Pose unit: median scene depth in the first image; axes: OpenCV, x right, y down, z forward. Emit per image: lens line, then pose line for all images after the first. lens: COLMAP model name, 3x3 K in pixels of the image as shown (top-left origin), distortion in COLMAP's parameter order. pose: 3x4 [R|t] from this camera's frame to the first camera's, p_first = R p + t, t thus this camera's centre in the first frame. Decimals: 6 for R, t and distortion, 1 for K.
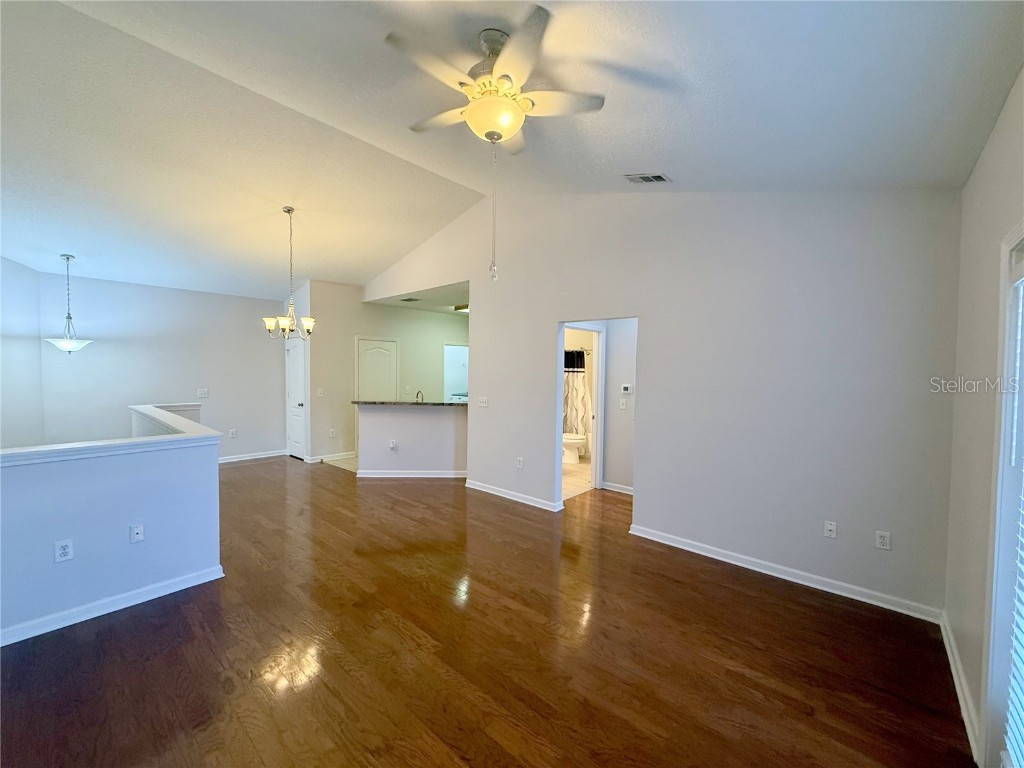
lens RADIAL K [[411.1, 0, 512.0], [0, 411.1, 384.0], [0, 0, 1]] dist [-0.008305, 0.000054]
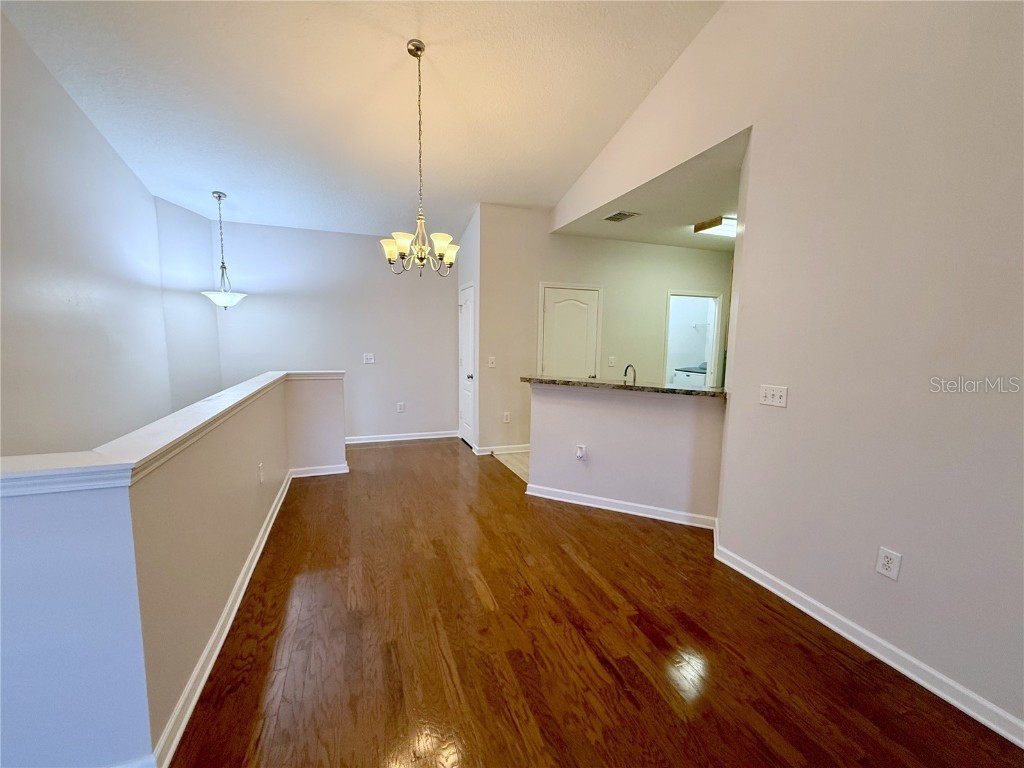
lens RADIAL K [[411.1, 0, 512.0], [0, 411.1, 384.0], [0, 0, 1]] dist [-0.008305, 0.000054]
pose [[0.879719, 0.056252, -0.472155, -0.100046], [-0.021690, 0.996691, 0.078332, 0.002741], [0.474999, -0.058669, 0.878028, 0.426319]]
